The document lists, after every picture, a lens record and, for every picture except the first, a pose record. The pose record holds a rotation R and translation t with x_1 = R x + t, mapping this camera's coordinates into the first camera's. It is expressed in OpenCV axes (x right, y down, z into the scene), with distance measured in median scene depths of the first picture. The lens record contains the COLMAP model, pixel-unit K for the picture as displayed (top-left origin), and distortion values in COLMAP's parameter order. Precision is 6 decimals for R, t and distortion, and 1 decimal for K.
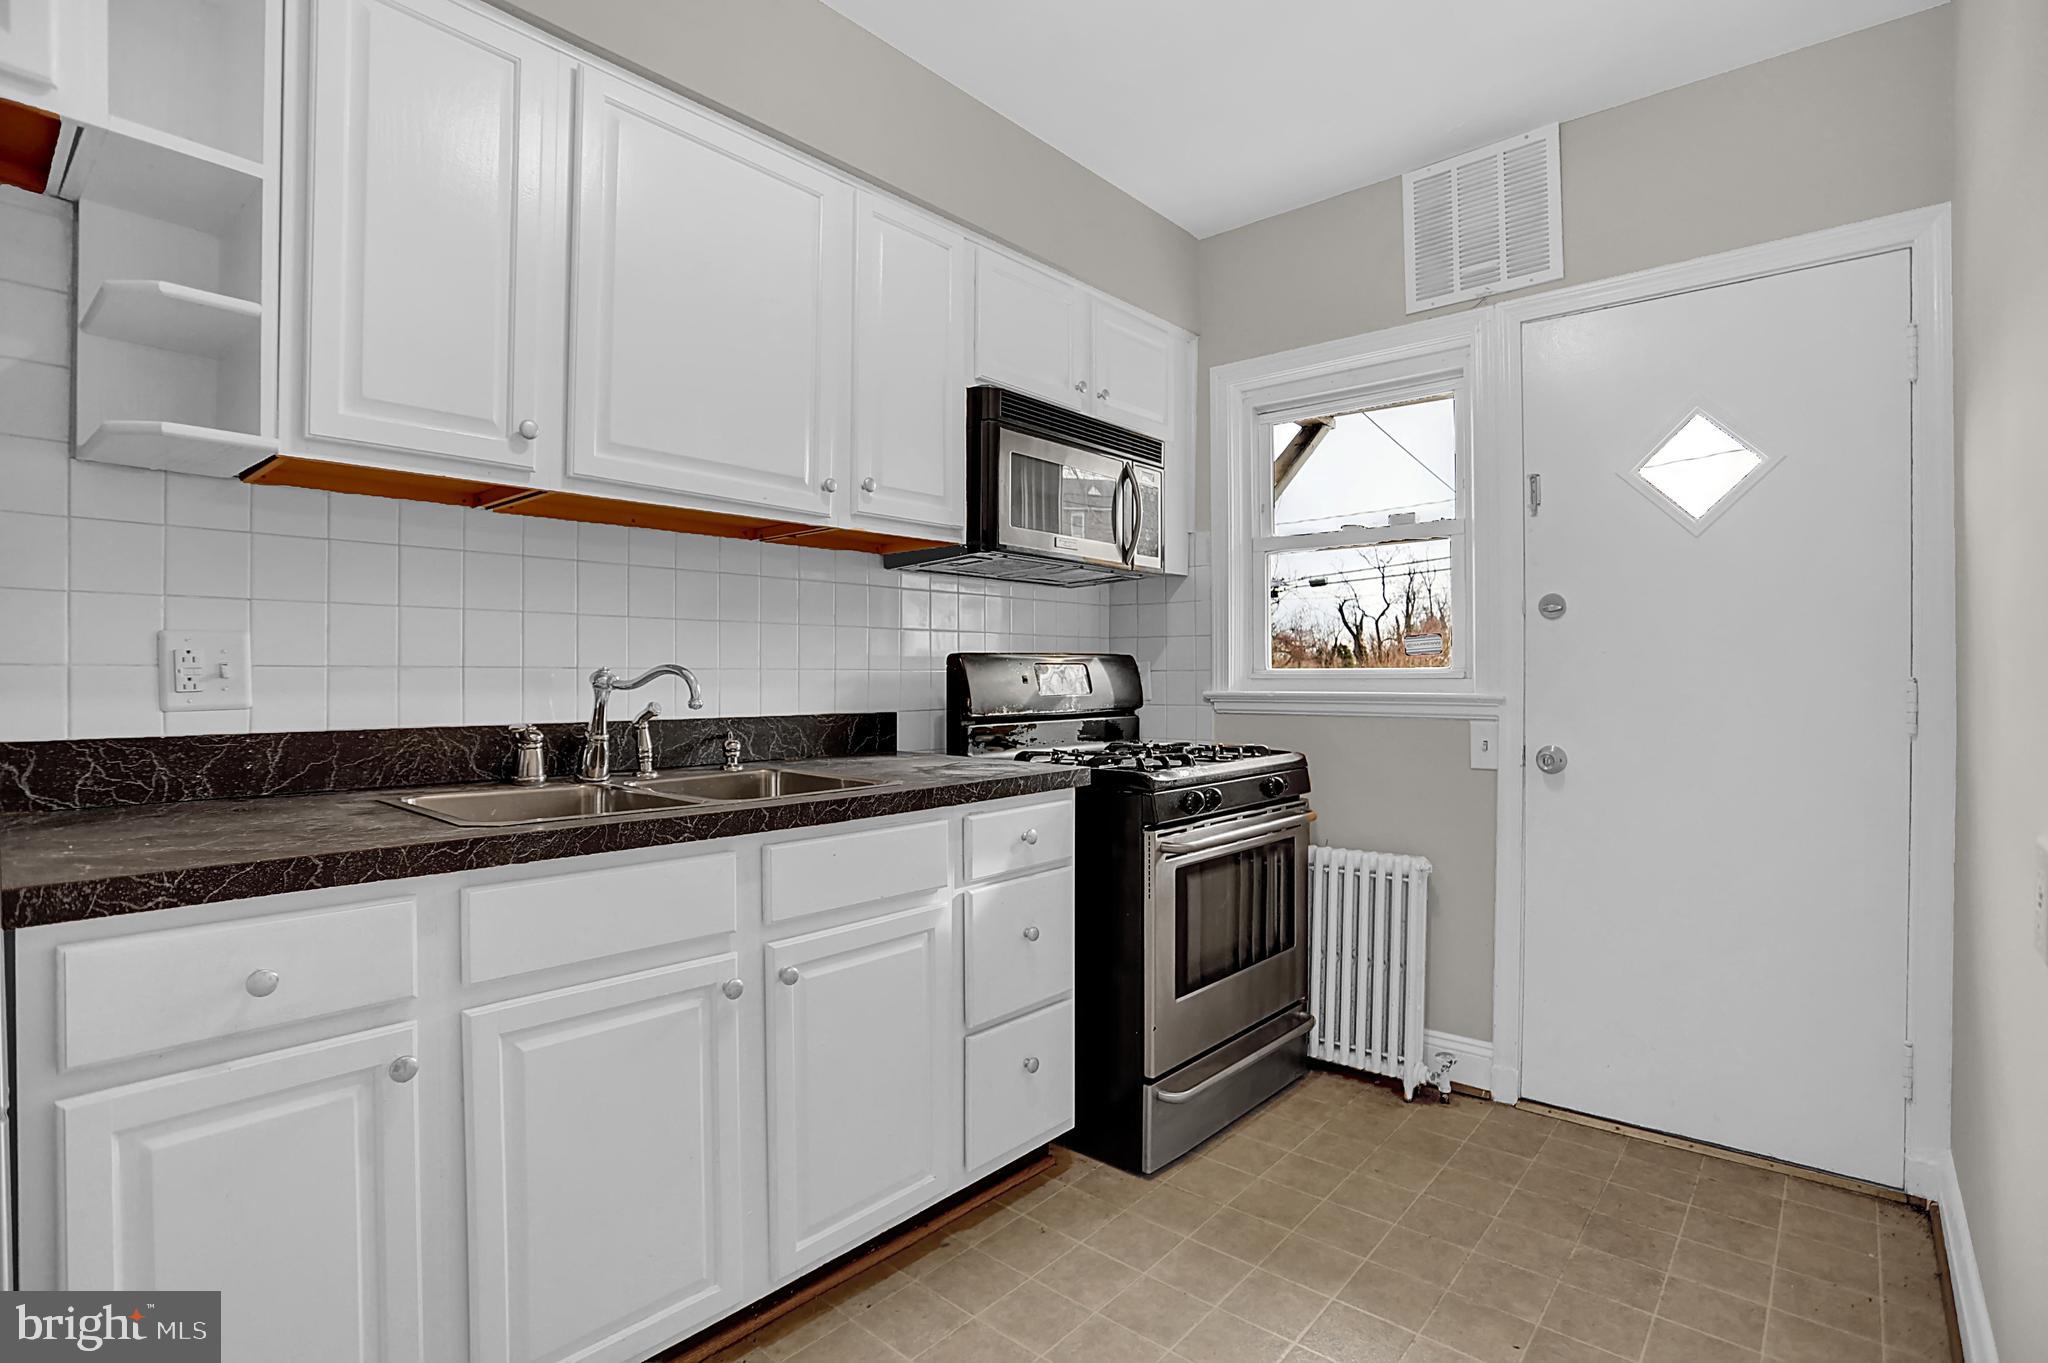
lens RADIAL K [[990.5, 0, 1024.0], [0, 990.5, 681.5], [0, 0, 1]] dist [-0.069062, 0.027038]
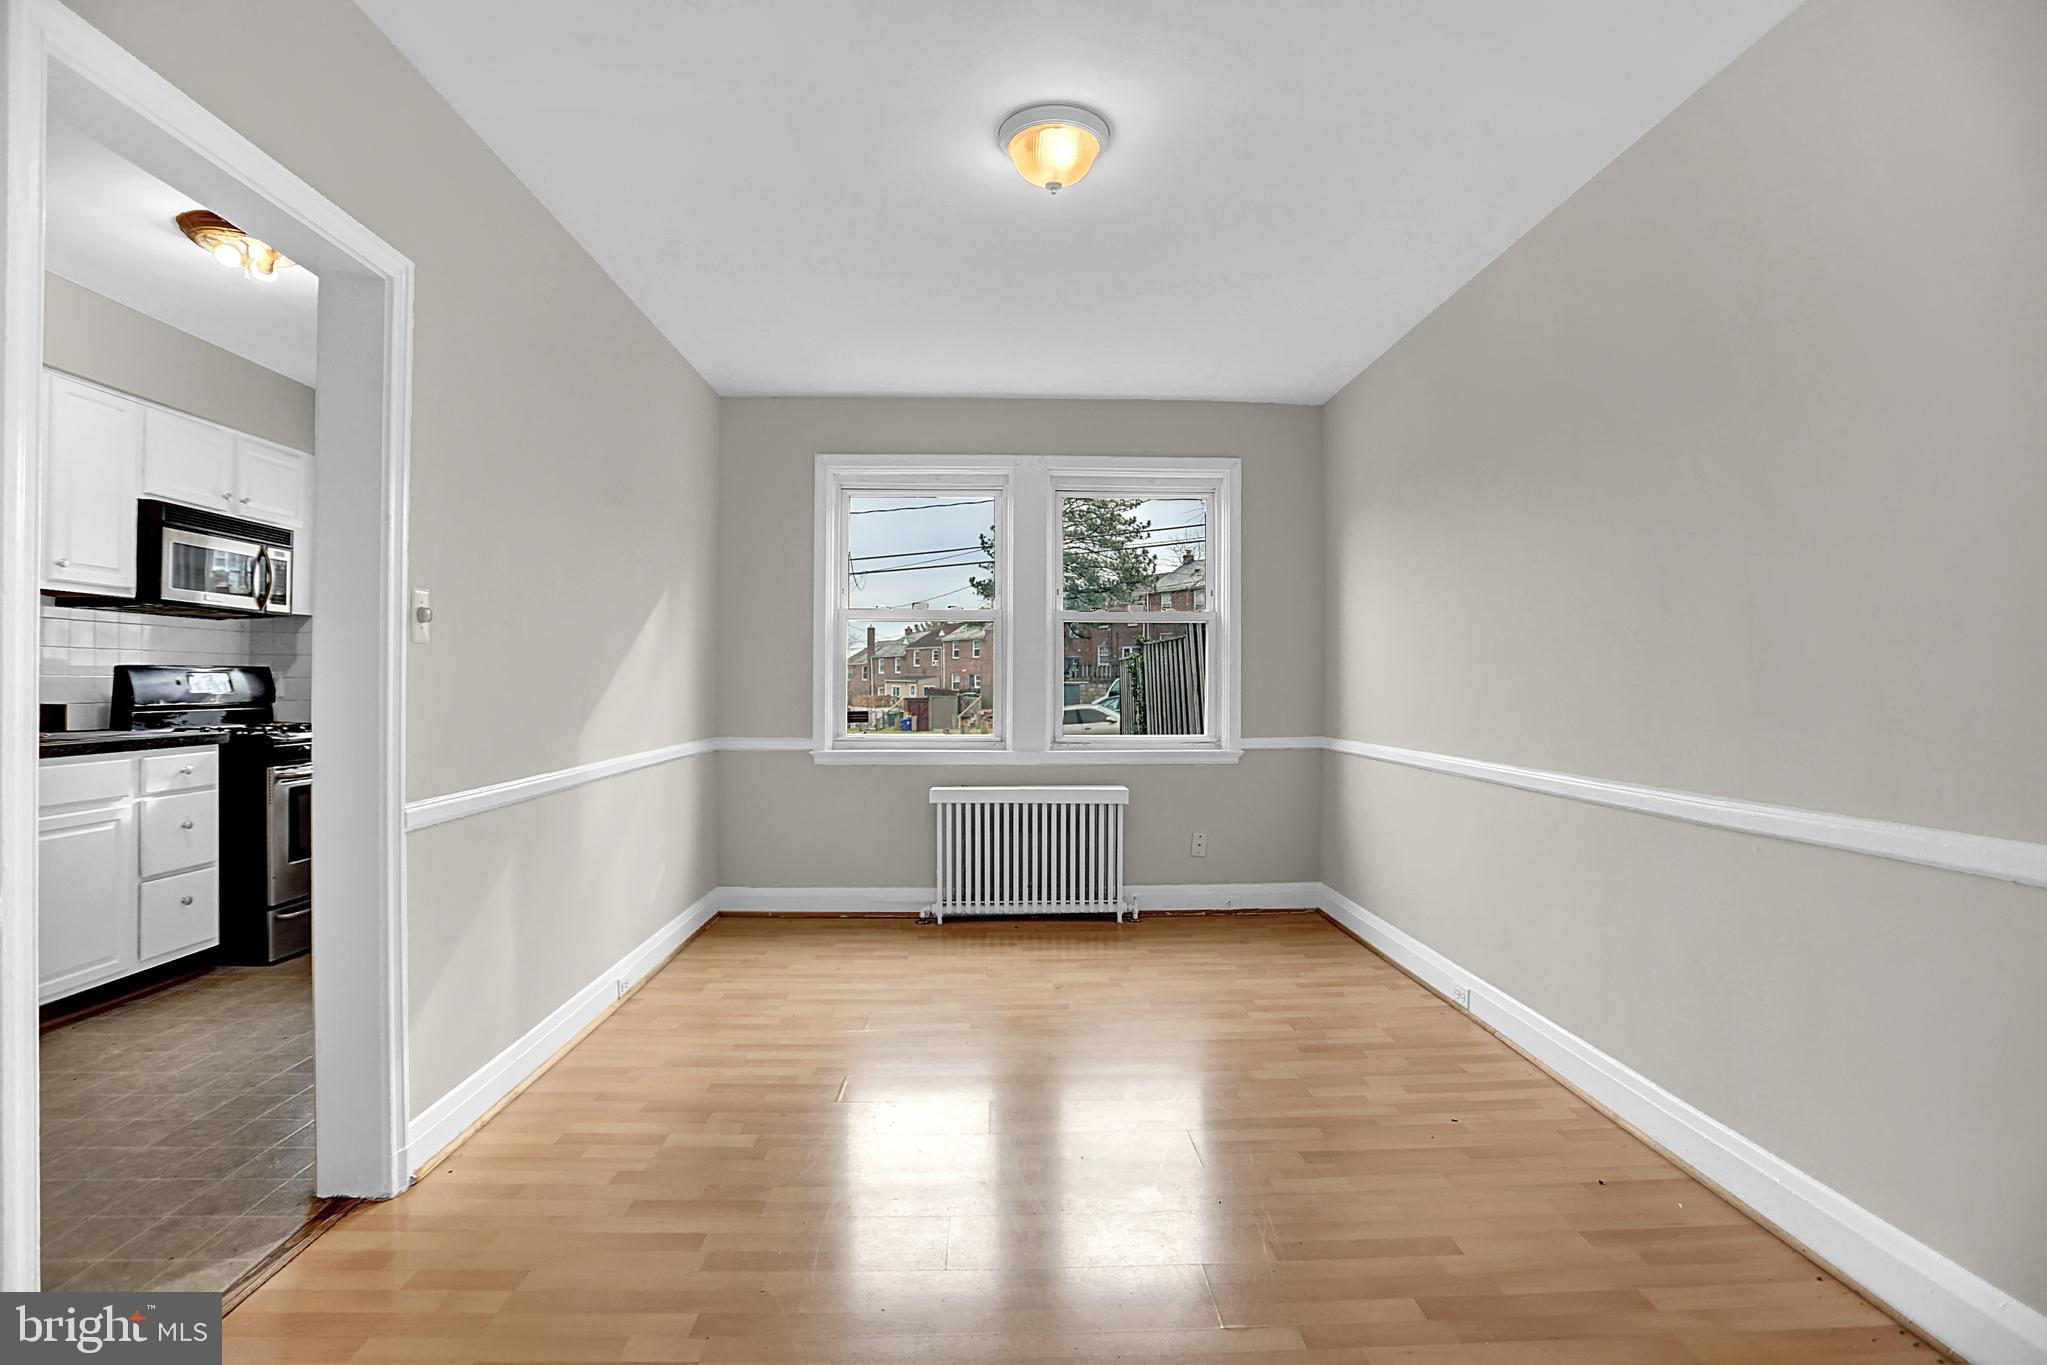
lens RADIAL K [[978.5, 0, 1025.5], [0, 978.5, 675.1], [0, 0, 1]] dist [-0.043645, 0.012126]
pose [[0.730889, 0.008947, 0.682437, -0.052796], [0.000871, 0.999901, -0.014043, 0.009541], [-0.682496, 0.010858, 0.730809, -1.096954]]
